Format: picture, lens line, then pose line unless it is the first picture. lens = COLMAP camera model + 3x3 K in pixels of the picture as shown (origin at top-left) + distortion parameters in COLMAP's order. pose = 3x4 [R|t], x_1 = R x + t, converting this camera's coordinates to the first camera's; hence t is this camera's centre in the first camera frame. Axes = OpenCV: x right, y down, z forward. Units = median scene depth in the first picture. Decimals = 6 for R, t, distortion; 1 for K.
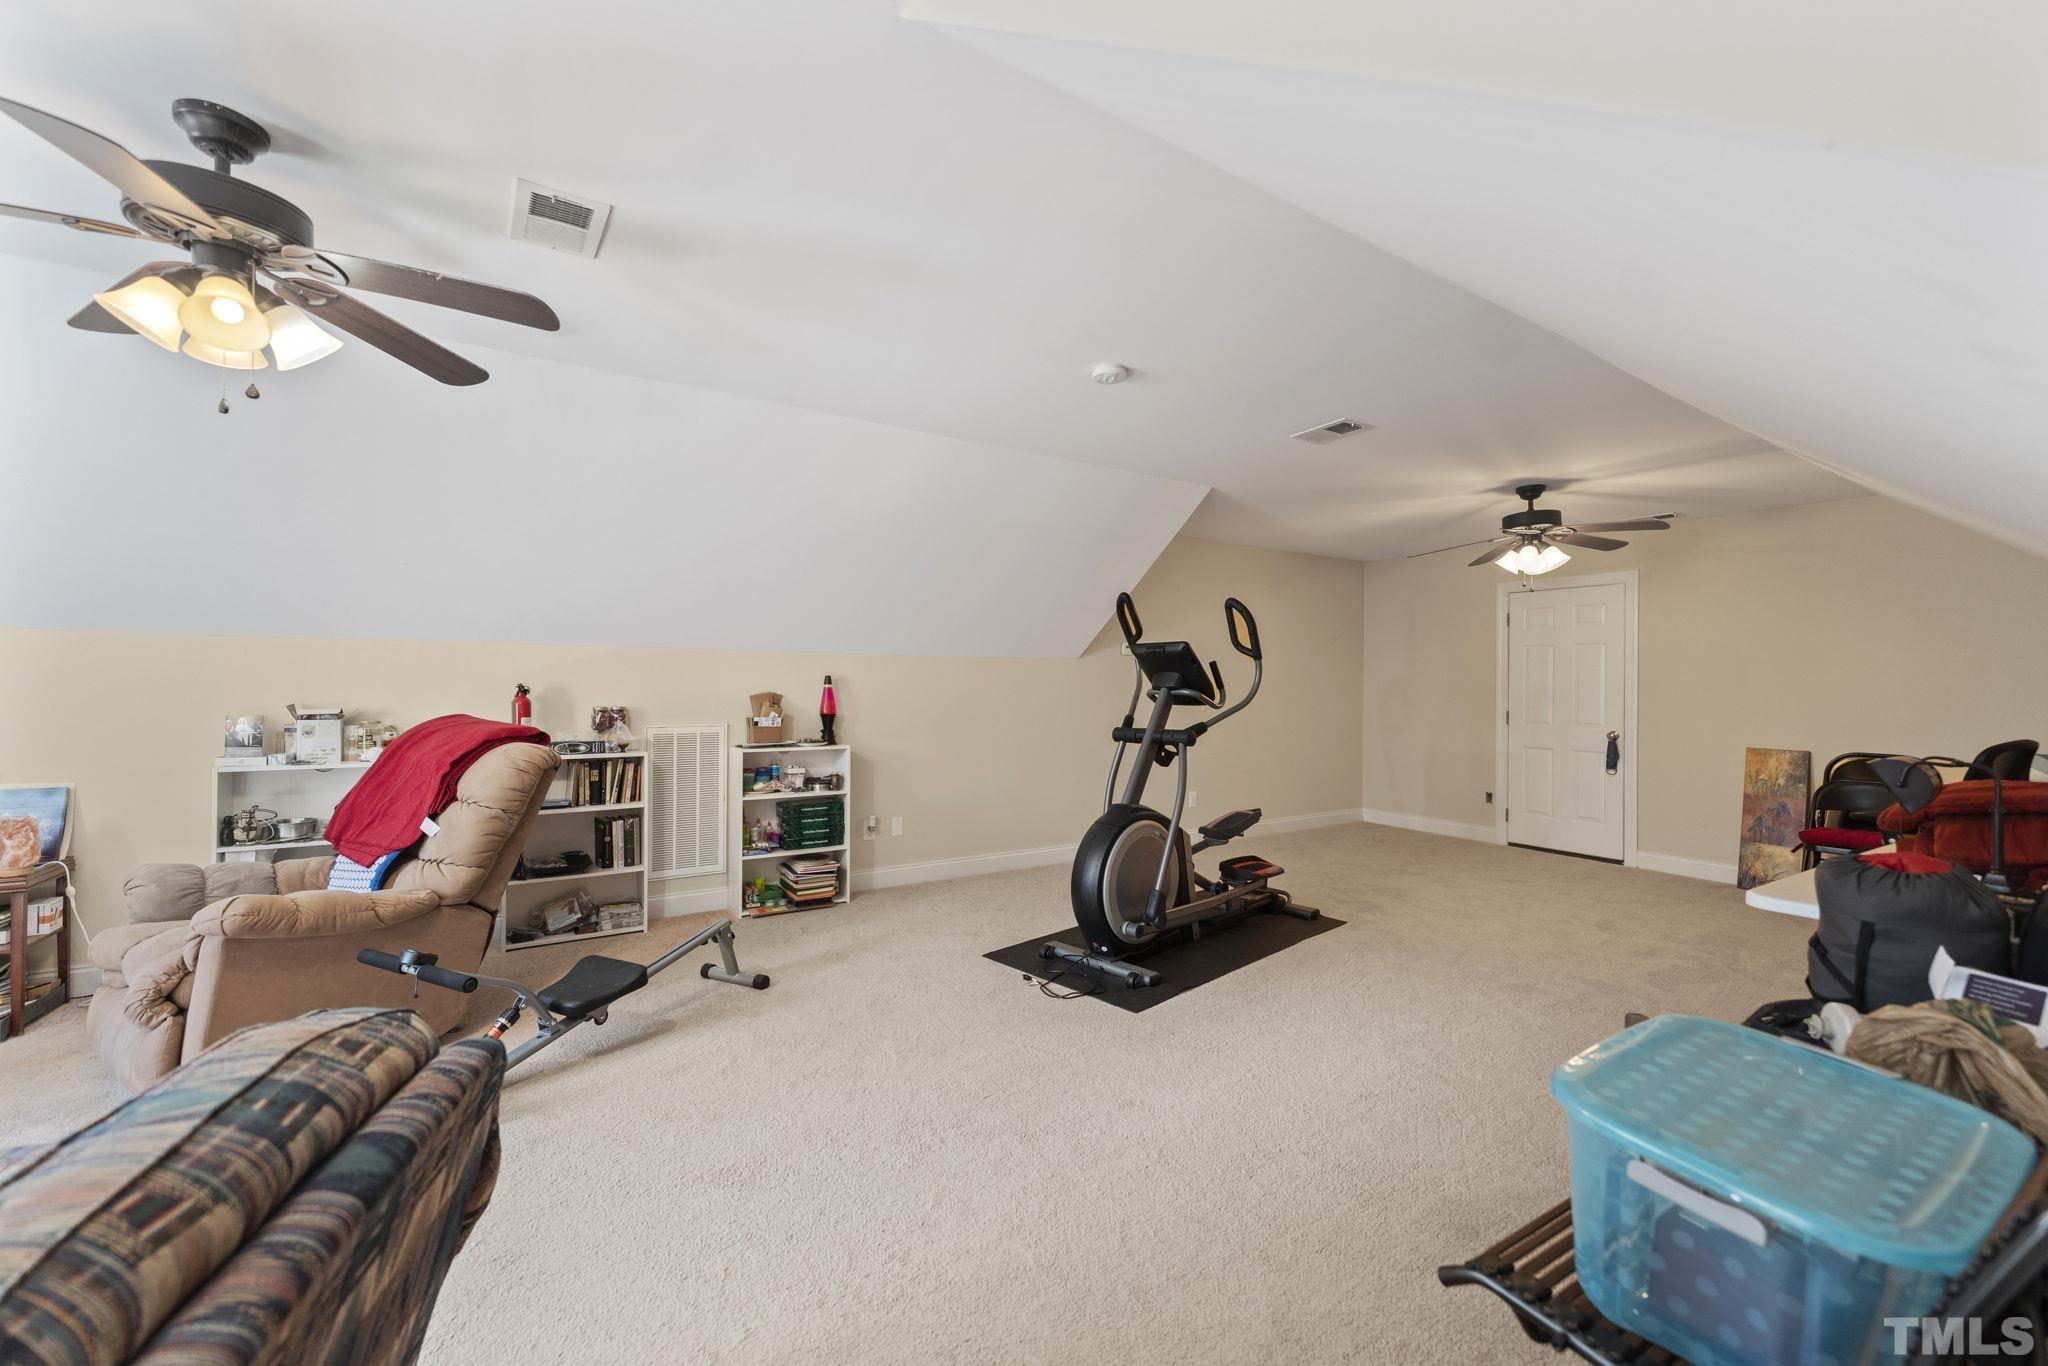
lens RADIAL K [[823.1, 0, 1043.0], [0, 823.1, 684.8], [0, 0, 1]] dist [-0.001545, -0.000234]
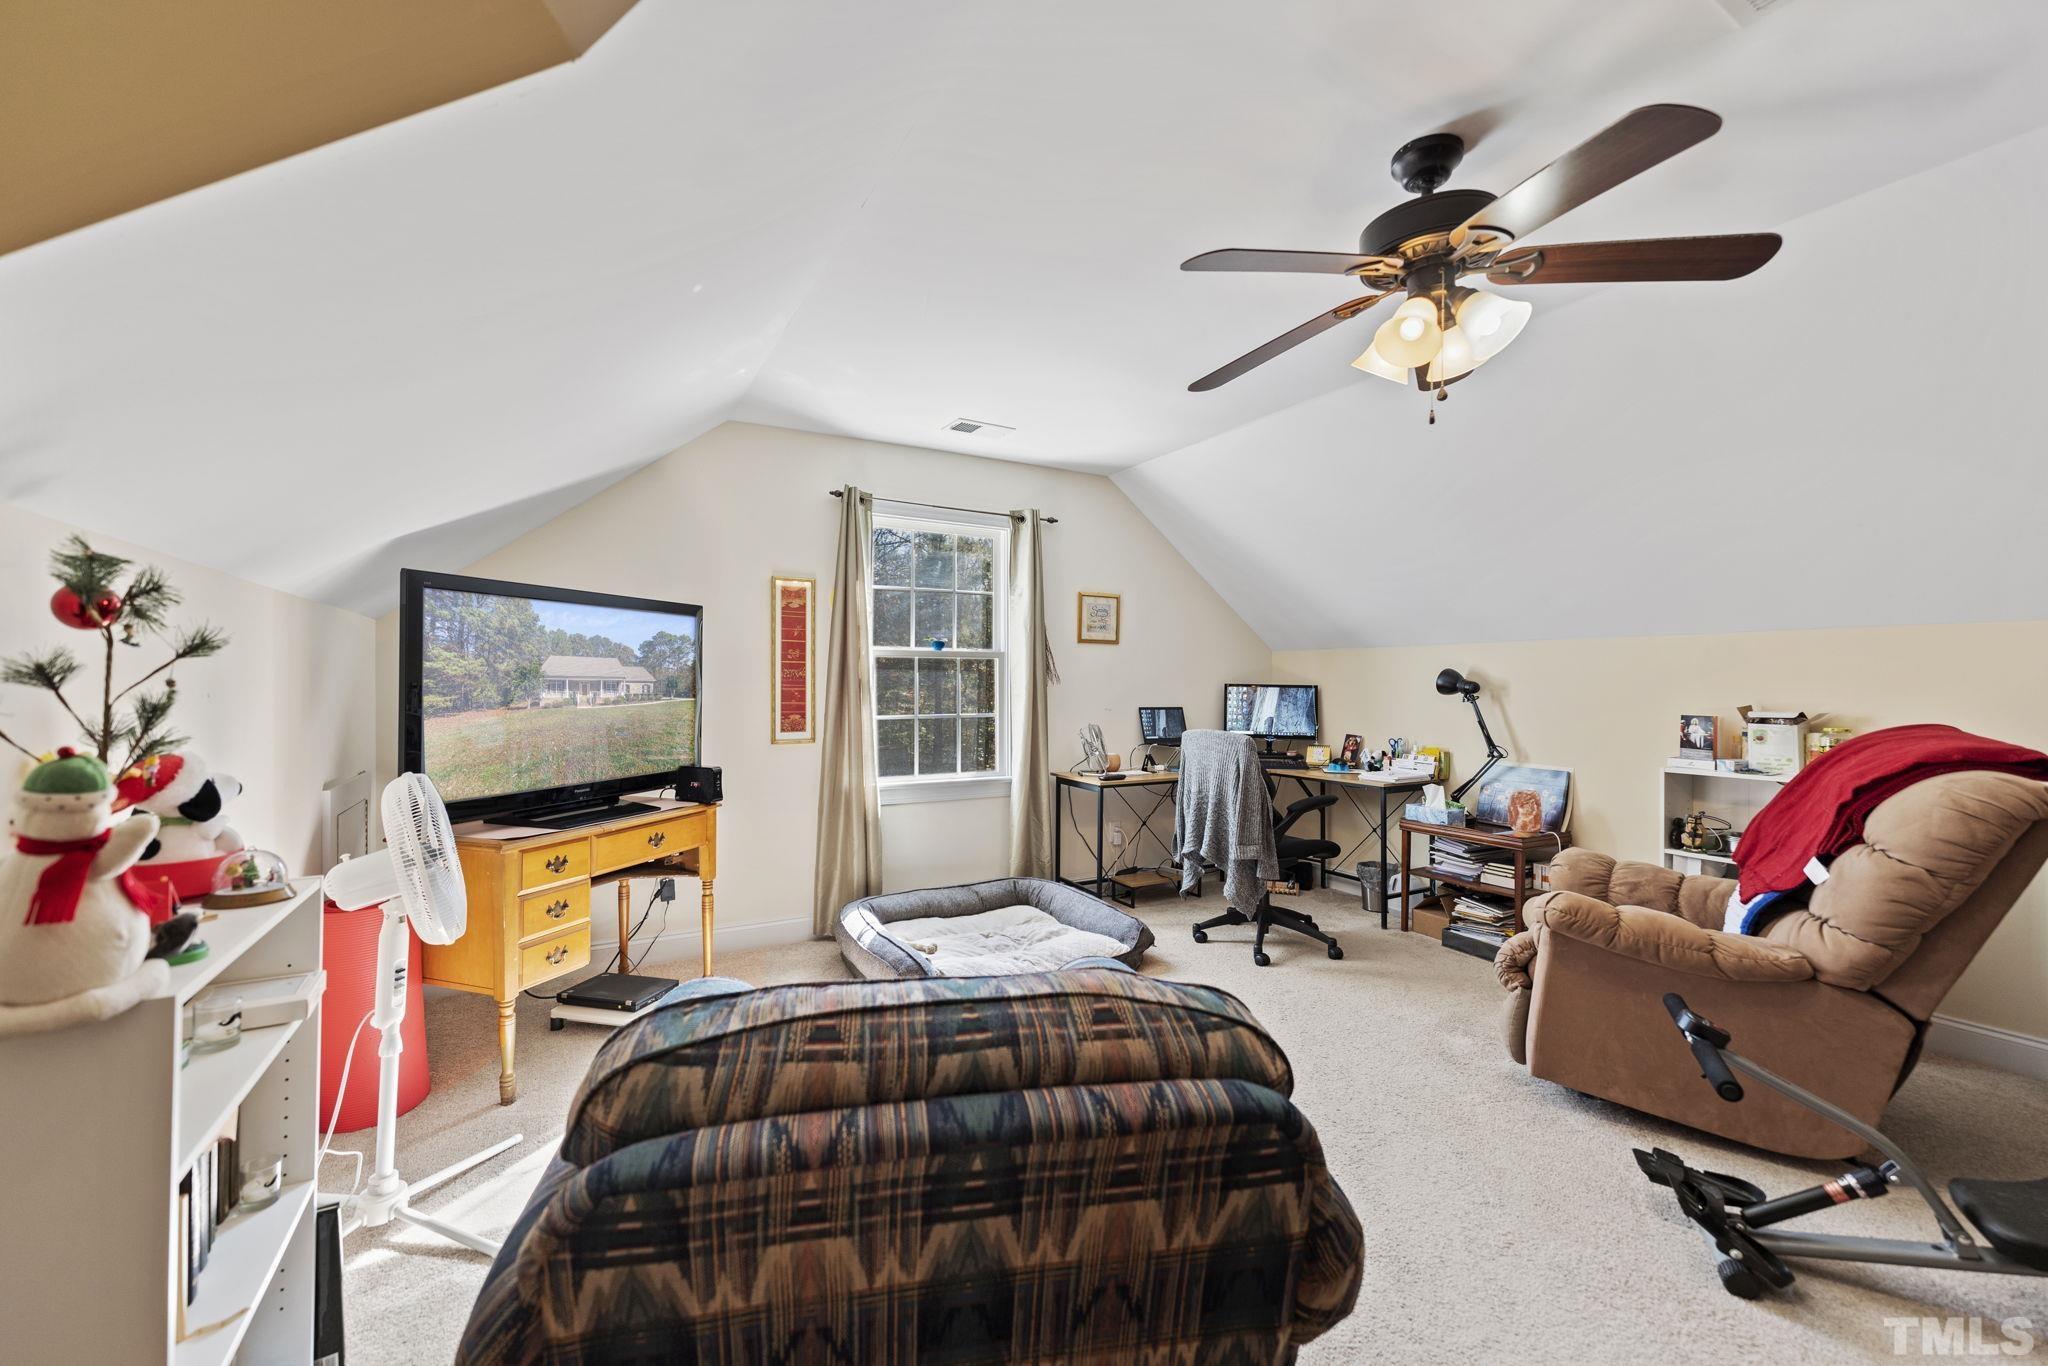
lens RADIAL K [[823.1, 0, 1015.7], [0, 823.1, 677.1], [0, 0, 1]] dist [-0.001545, -0.000234]
pose [[-0.098862, -0.015483, -0.994981, 0.070571], [-0.003382, 0.999878, -0.015223, 0.010448], [0.995095, 0.001860, -0.098902, 0.346946]]
